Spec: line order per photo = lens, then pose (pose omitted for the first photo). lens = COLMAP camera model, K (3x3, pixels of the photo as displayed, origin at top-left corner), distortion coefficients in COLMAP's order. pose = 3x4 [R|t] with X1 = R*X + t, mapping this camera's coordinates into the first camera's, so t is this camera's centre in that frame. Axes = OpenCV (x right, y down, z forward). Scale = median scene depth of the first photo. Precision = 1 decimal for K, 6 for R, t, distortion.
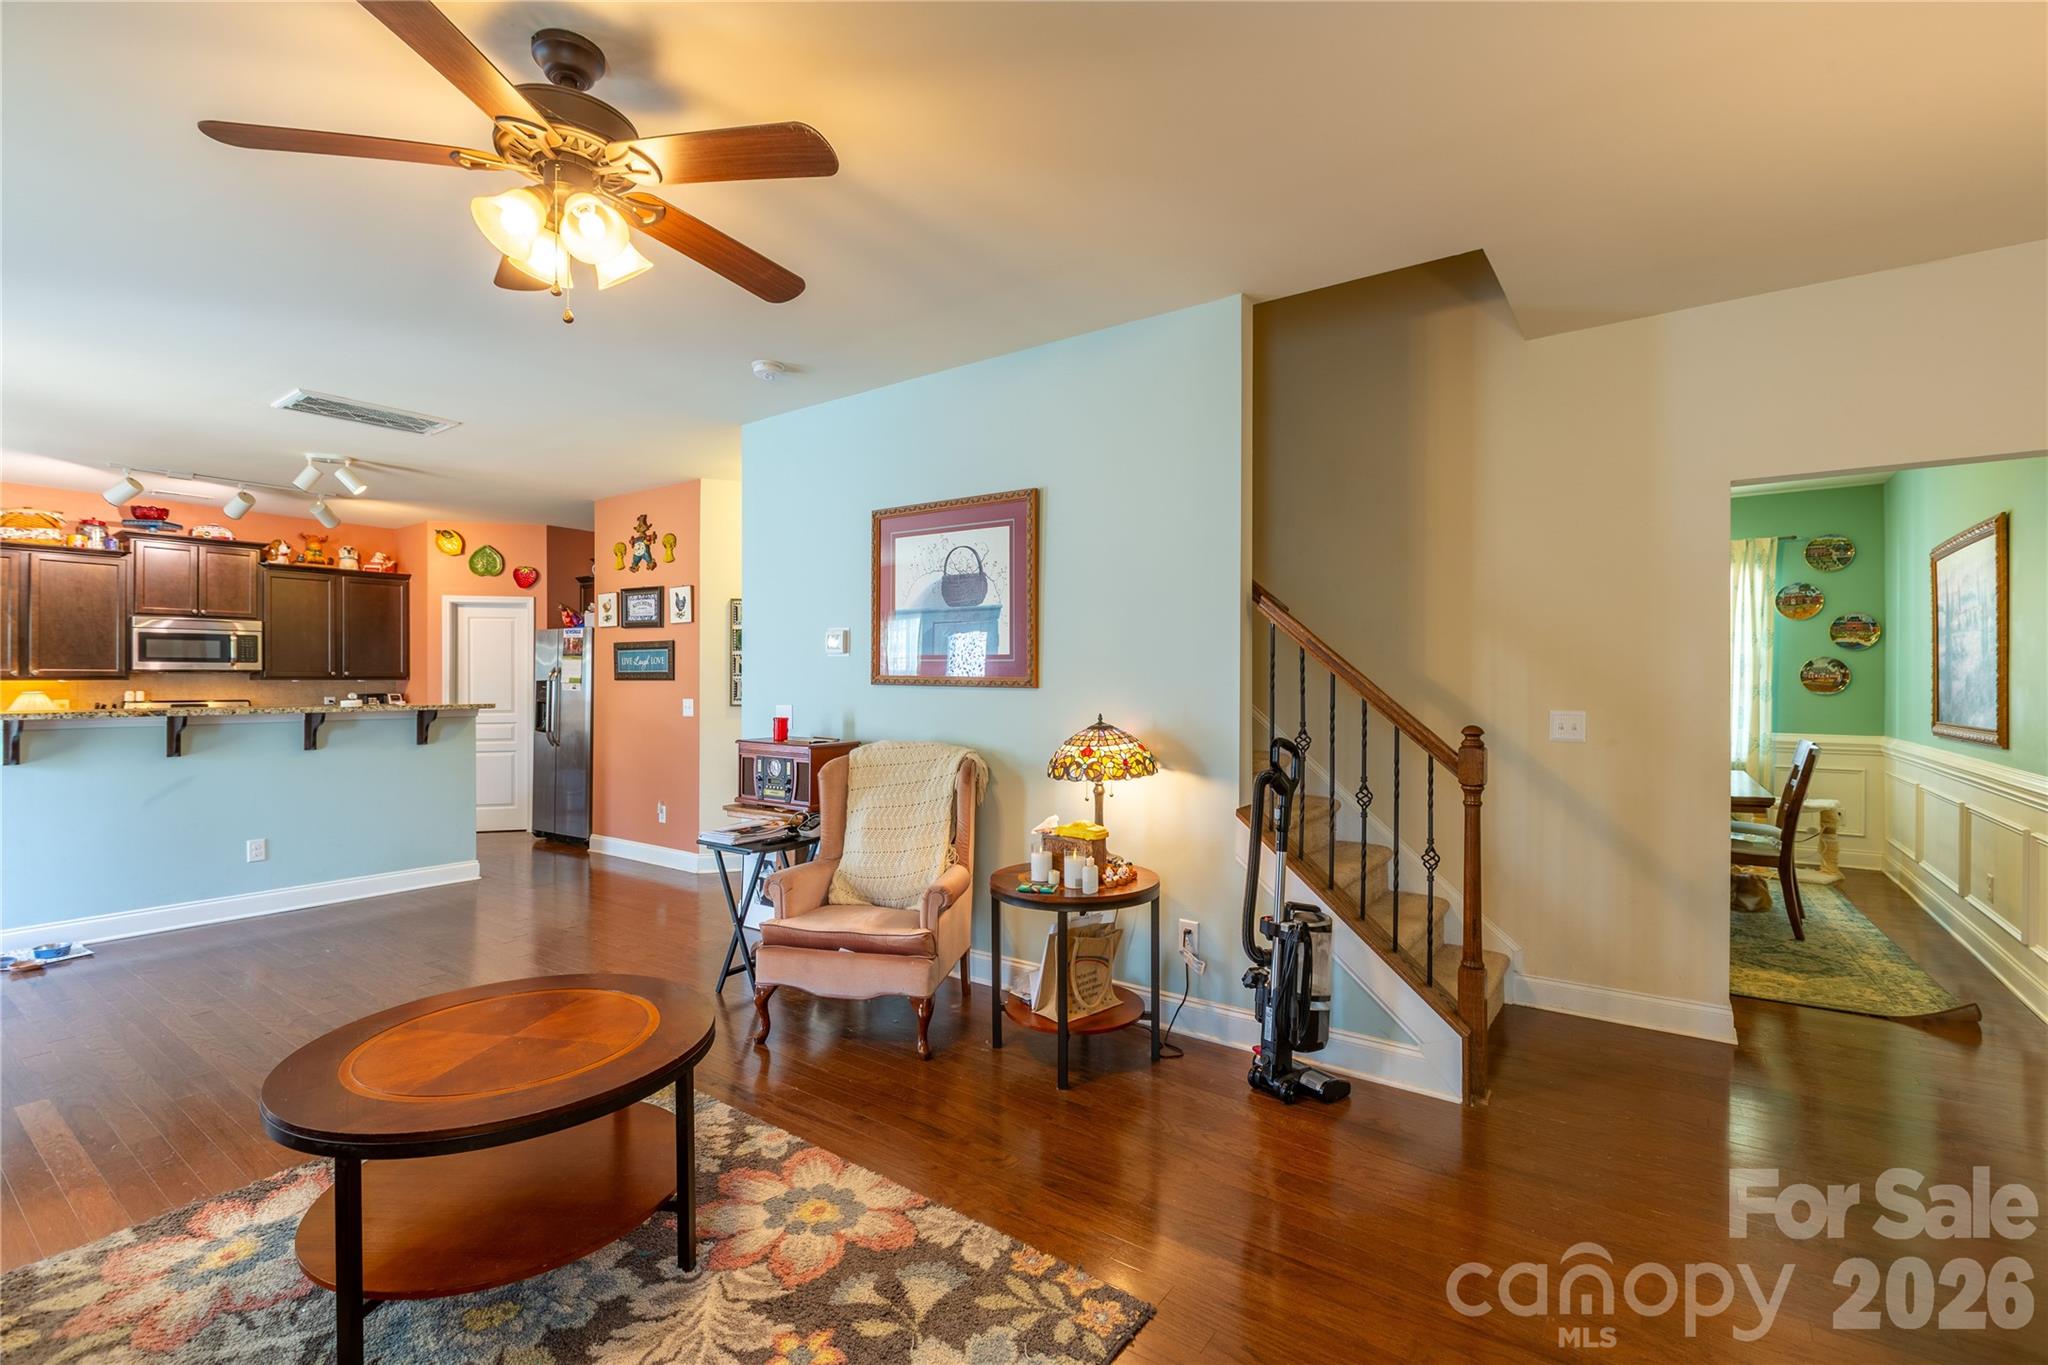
lens RADIAL K [[911.2, 0, 1019.5], [0, 911.2, 677.7], [0, 0, 1]] dist [0.000656, -0.000292]
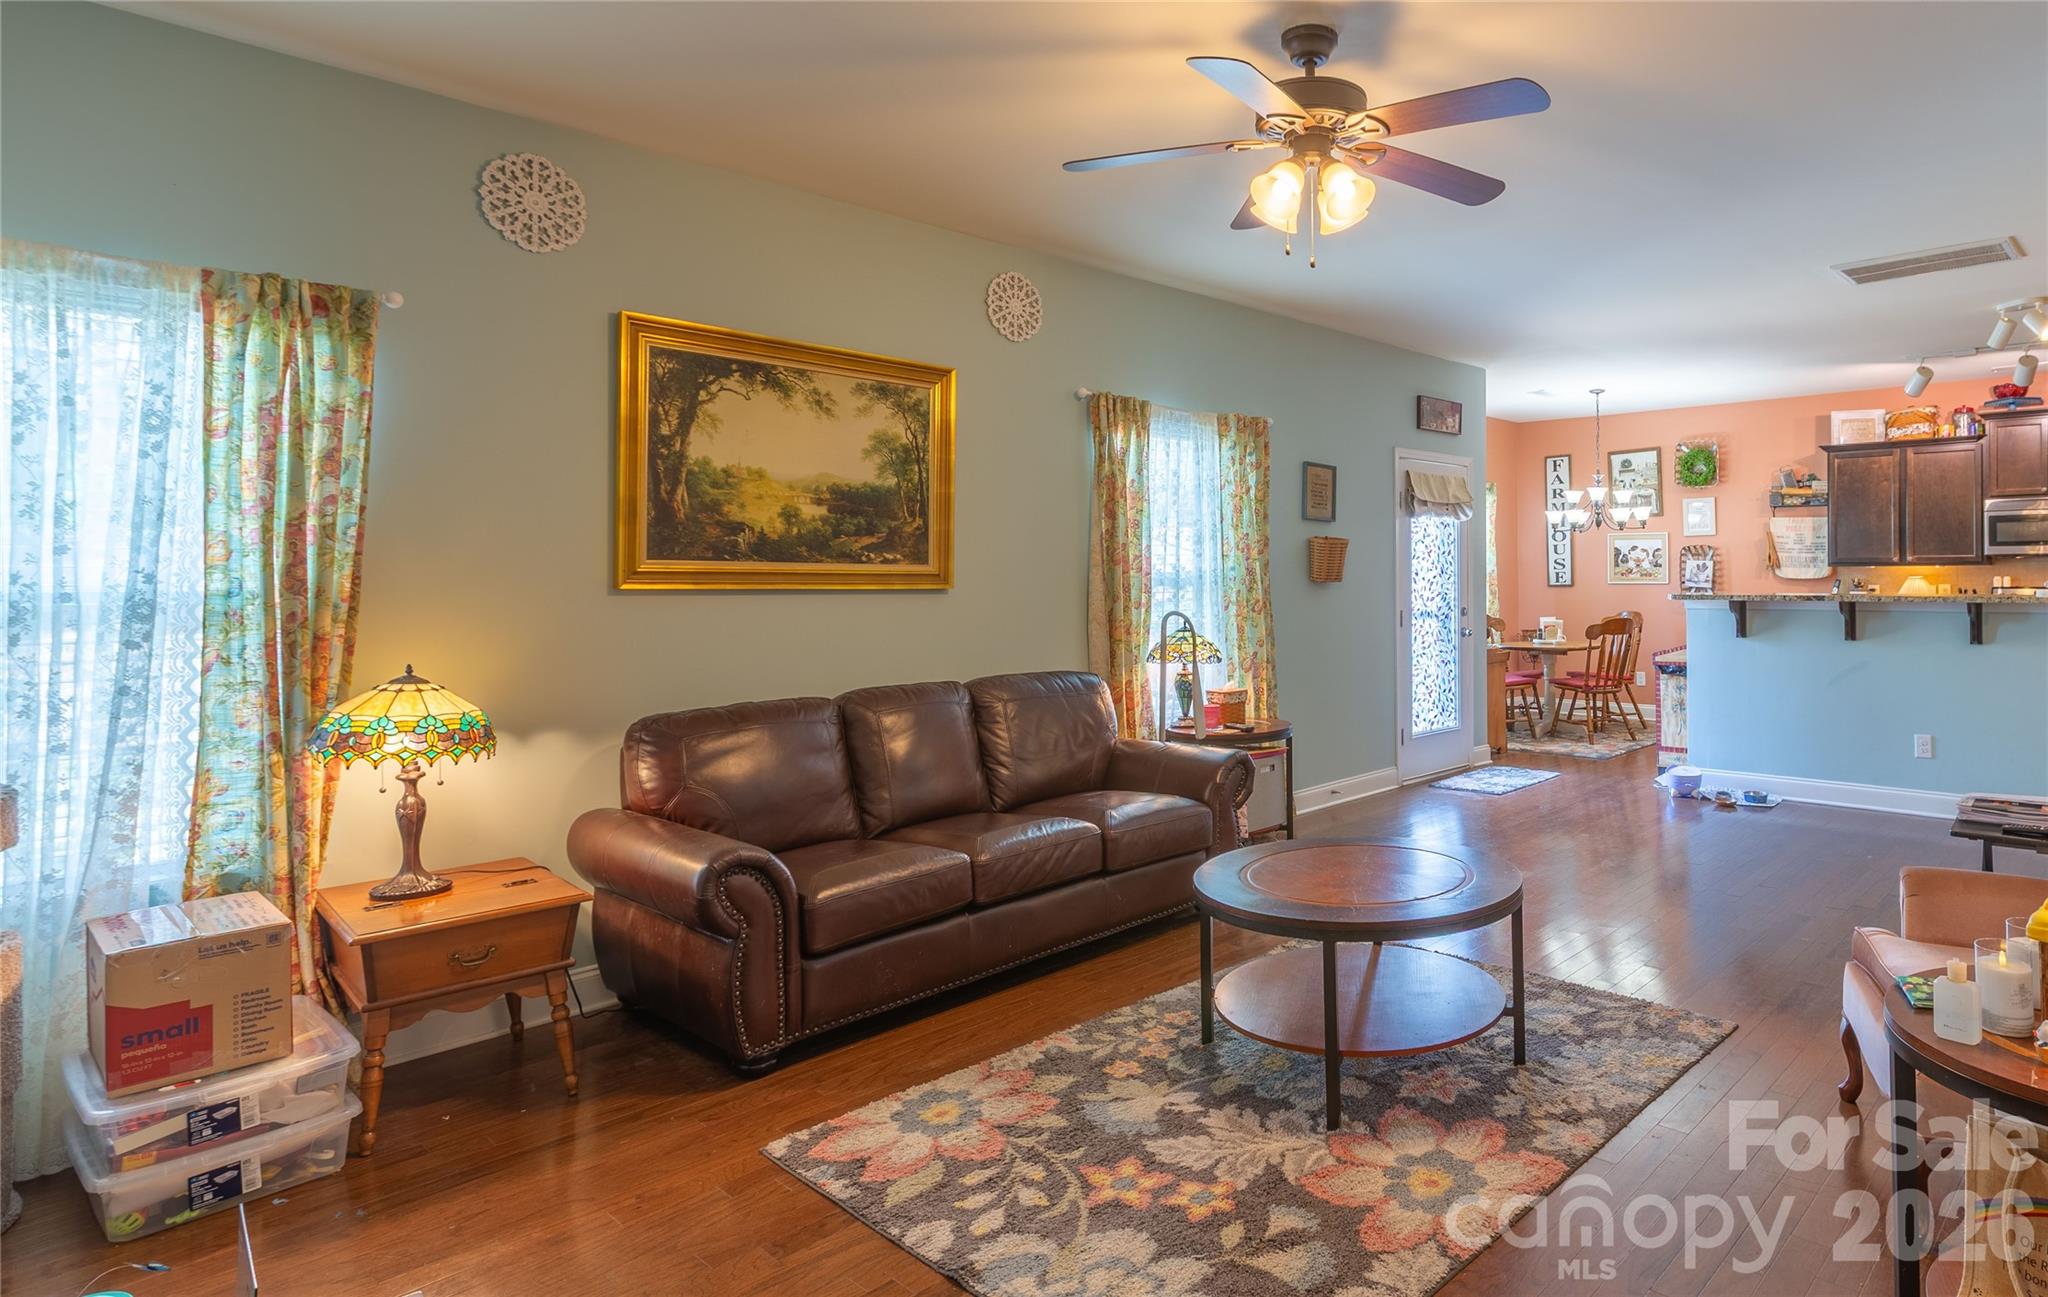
lens RADIAL K [[1140.9, 0, 1281.6], [0, 1140.9, 572.7], [0, 0, 1]] dist [0.004569, 0.000993]
pose [[-0.058285, 0.003064, -0.998295, 0.302222], [0.010769, 0.999939, 0.002440, -0.000534], [0.998242, -0.010608, -0.058315, 0.321118]]
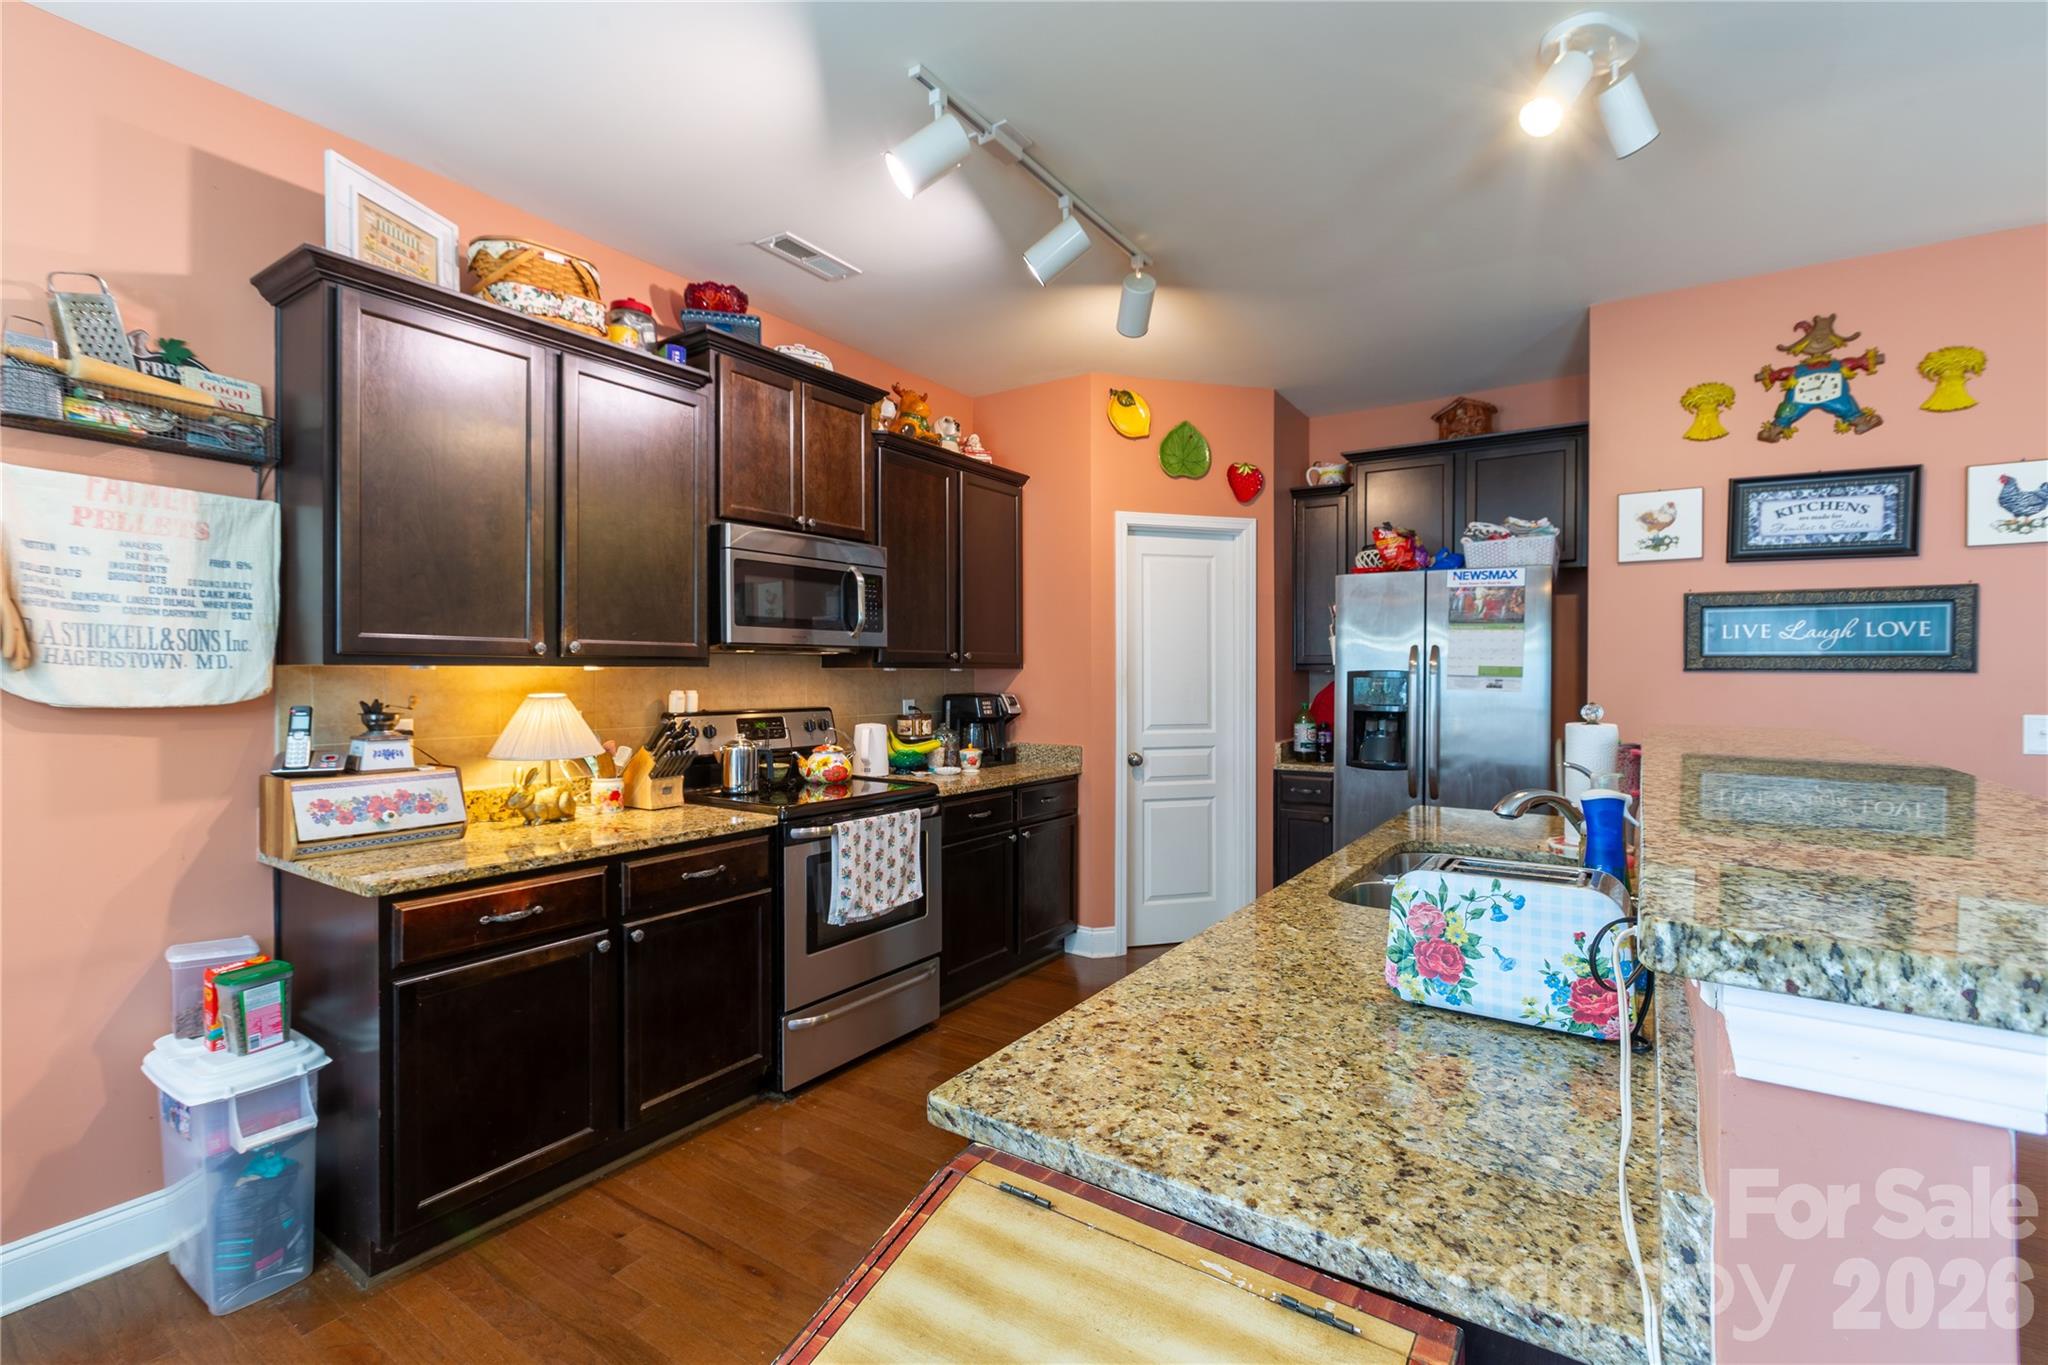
lens RADIAL K [[911.2, 0, 1019.5], [0, 911.2, 677.7], [0, 0, 1]] dist [0.000656, -0.000292]
pose [[0.999455, 0.004120, 0.032750, -0.857062], [-0.004502, 0.999923, 0.011599, 0.002294], [-0.032699, -0.011740, 0.999396, 0.561034]]
